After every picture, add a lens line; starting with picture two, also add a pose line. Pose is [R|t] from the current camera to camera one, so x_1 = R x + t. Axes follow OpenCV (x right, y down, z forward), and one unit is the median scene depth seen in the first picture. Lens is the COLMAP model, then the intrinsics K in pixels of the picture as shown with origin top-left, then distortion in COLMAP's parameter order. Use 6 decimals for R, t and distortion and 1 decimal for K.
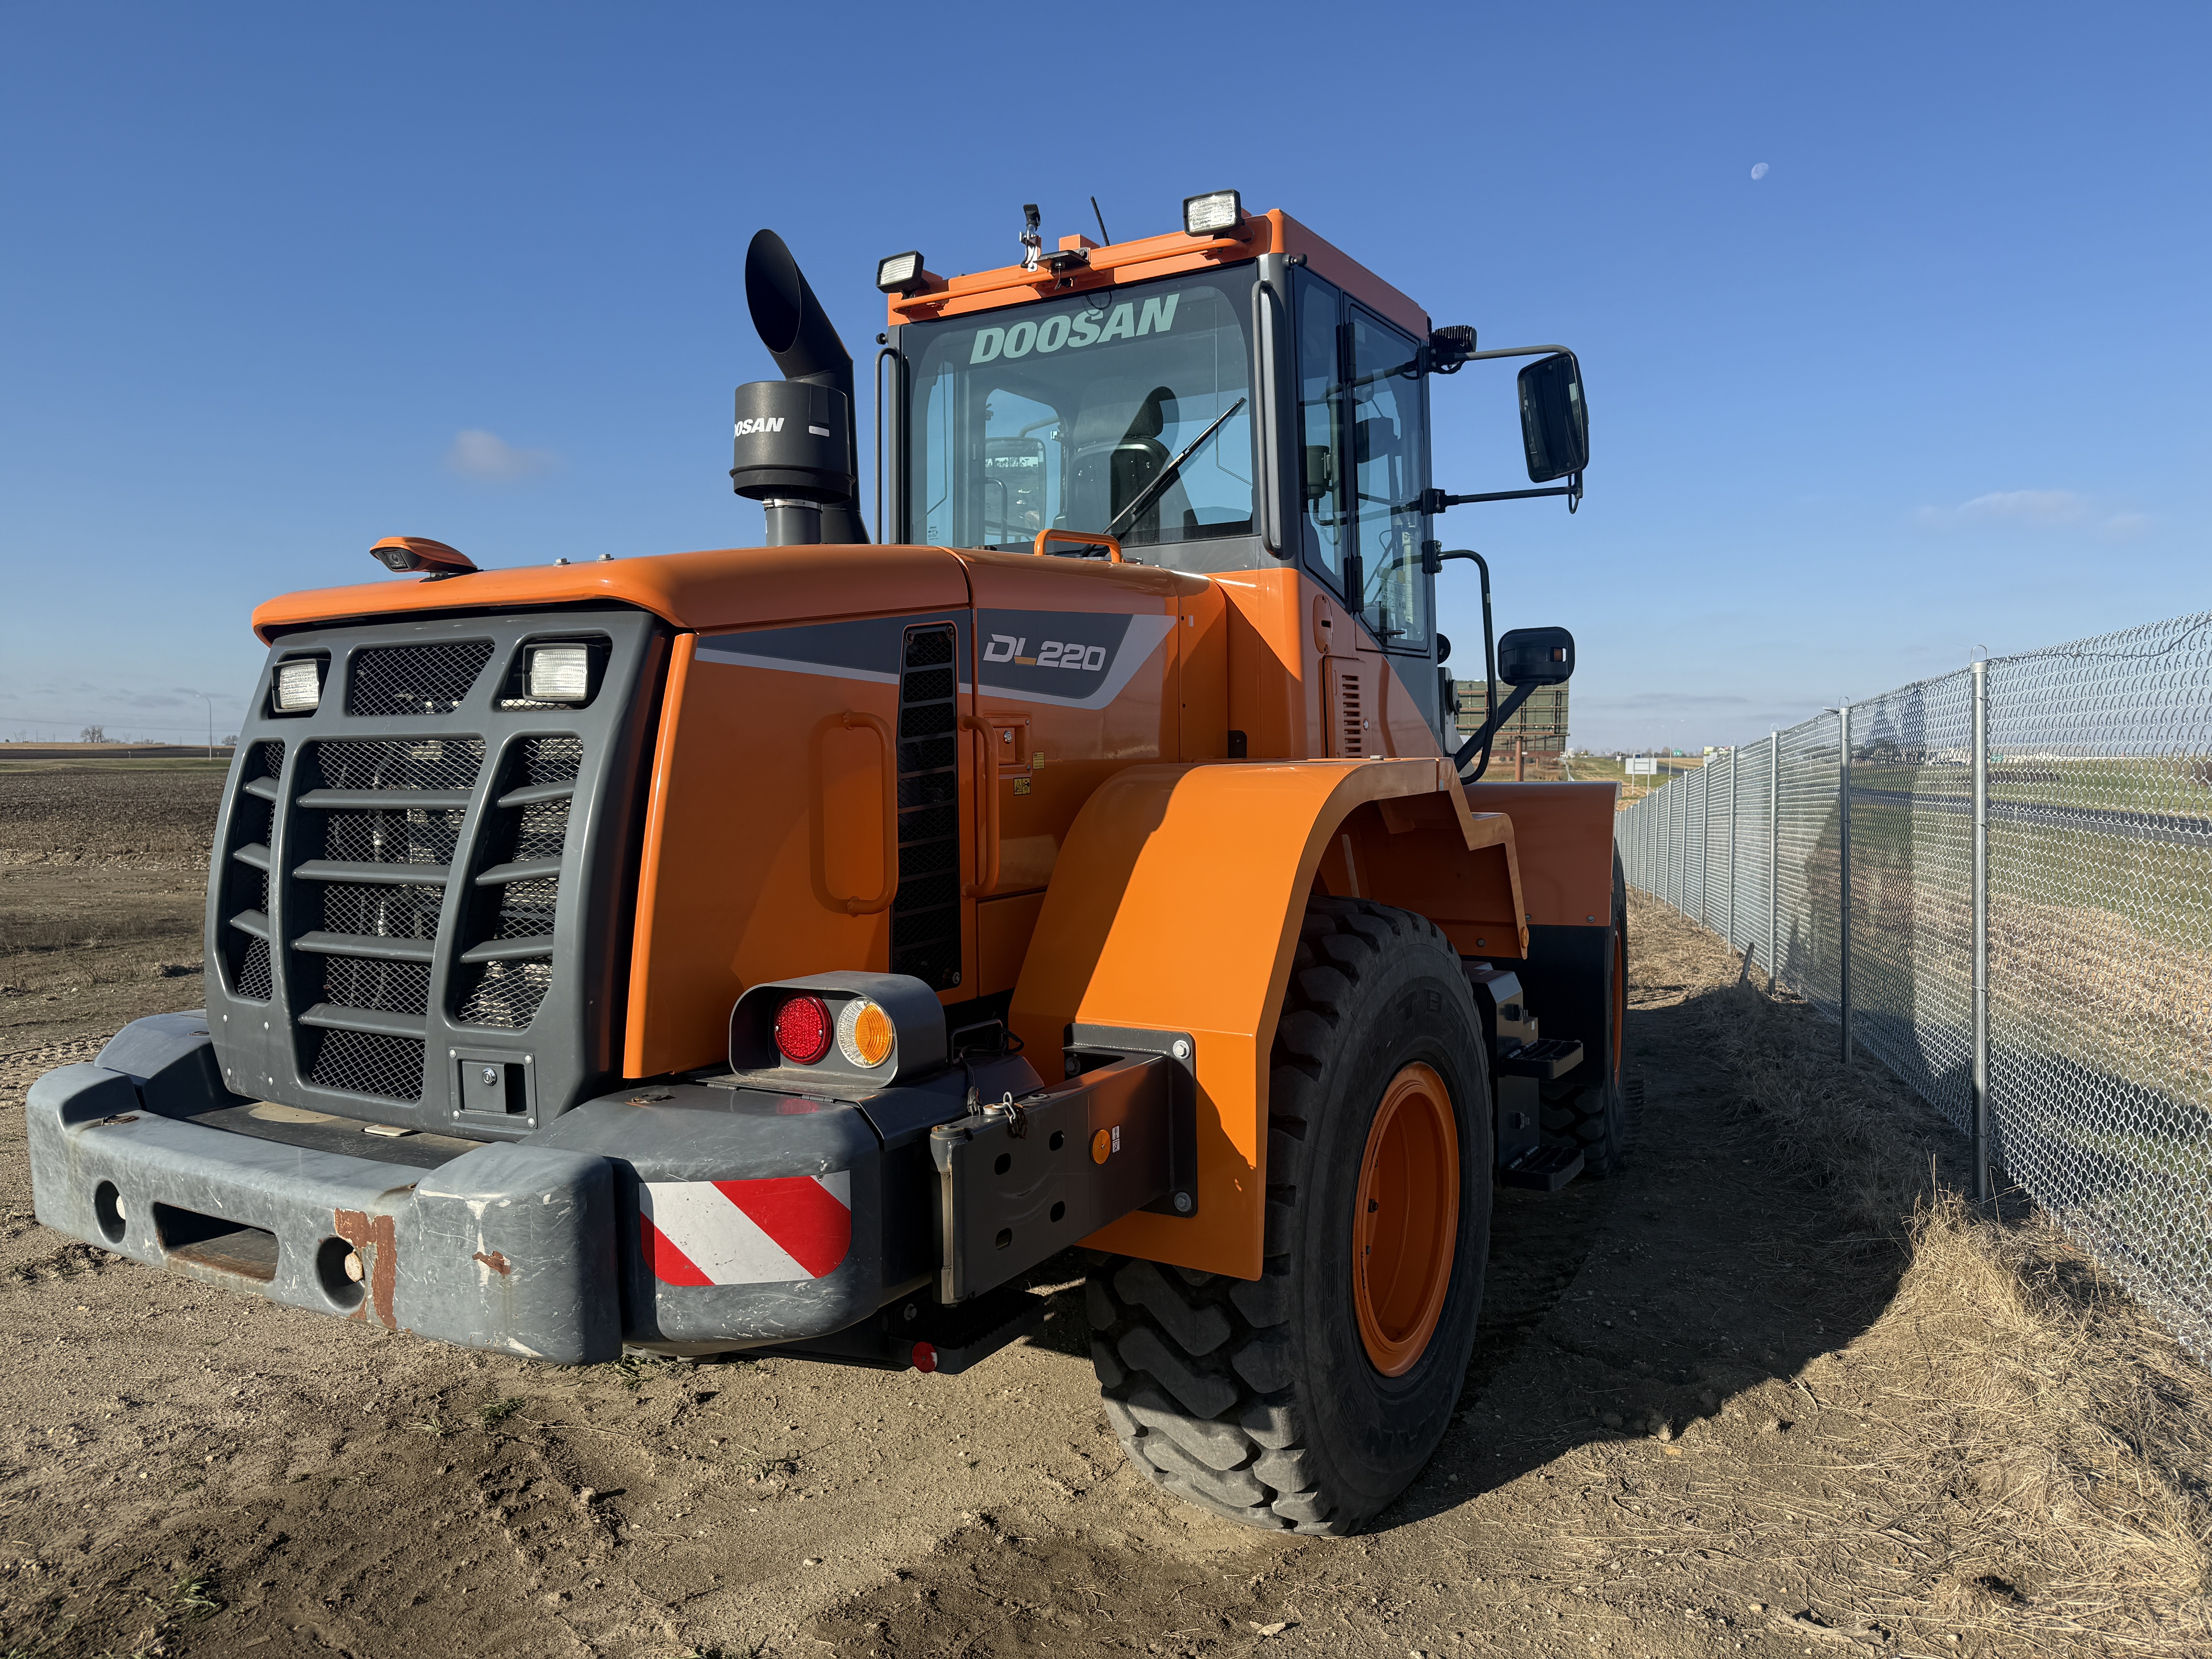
lens RADIAL K [[1550.7, 0, 1104.6], [0, 1550.7, 826.1], [0, 0, 1]] dist [0.019025, -0.017111]
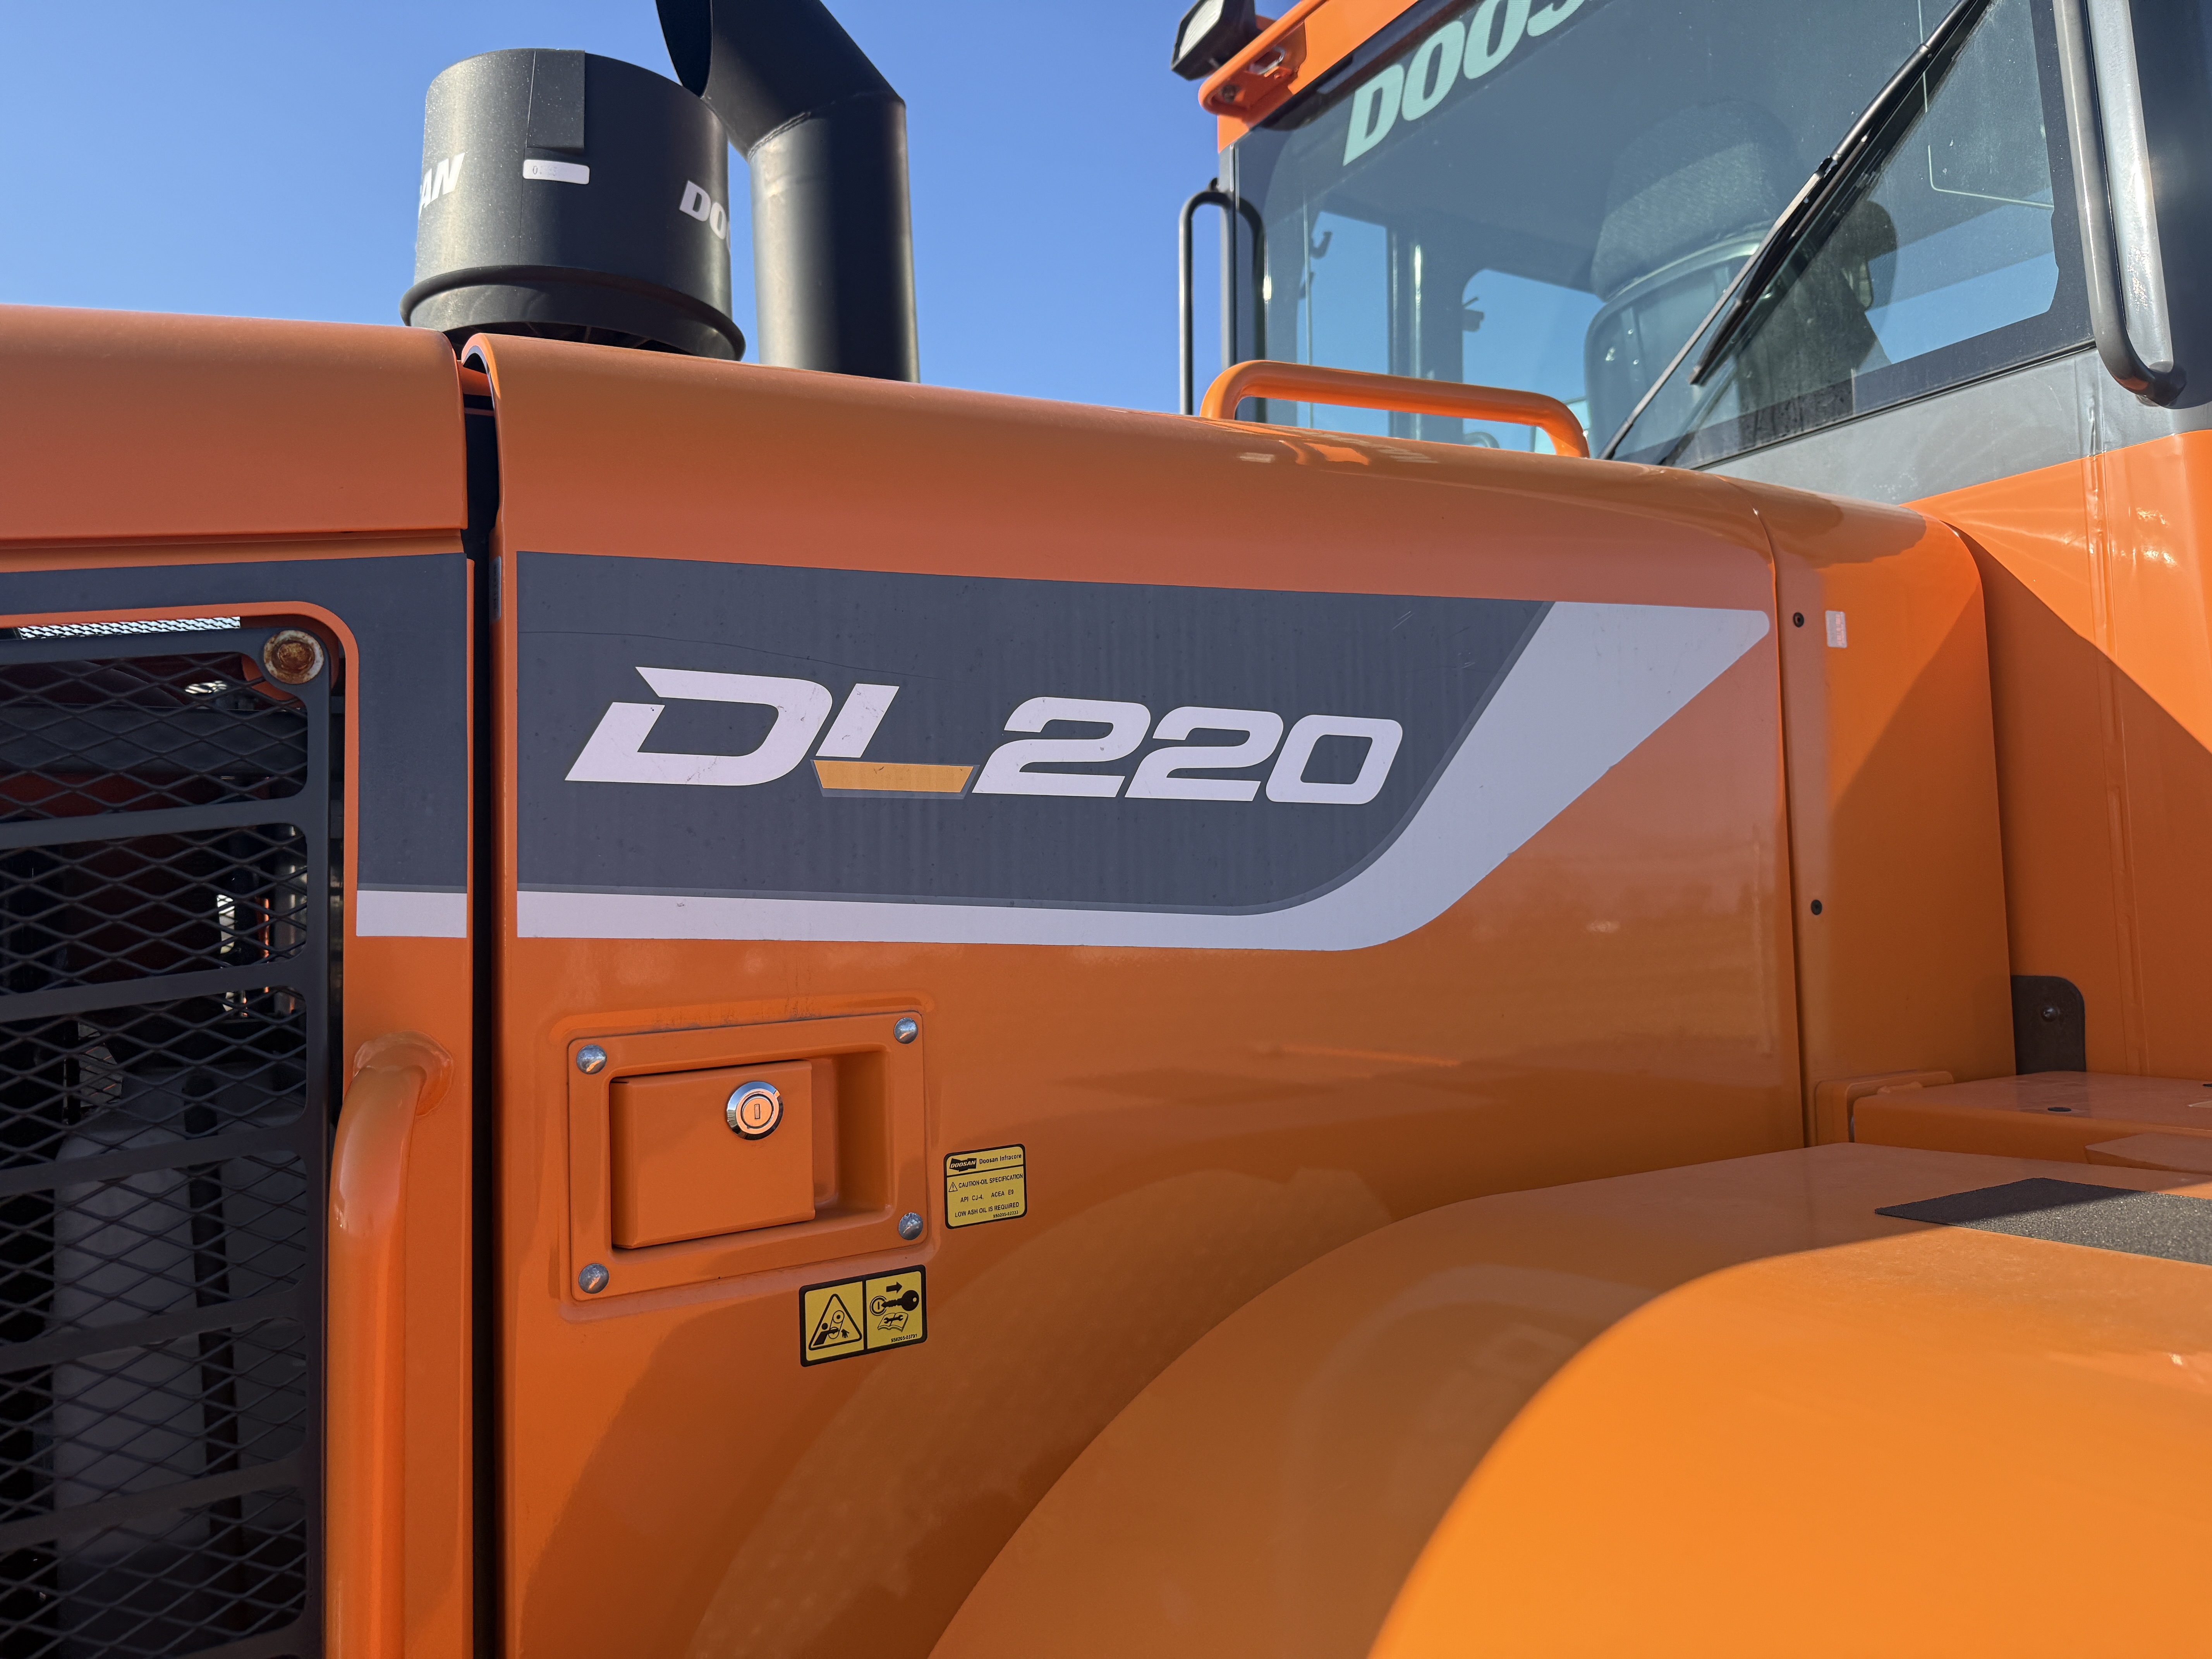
lens RADIAL K [[1550.7, 0, 1101.9], [0, 1550.7, 816.9], [0, 0, 1]] dist [0.019025, -0.017111]
pose [[0.871560, -0.046978, -0.488033, 0.090435], [-0.006029, 0.994297, -0.106477, -0.071640], [0.490252, 0.095743, 0.866306, 0.771062]]
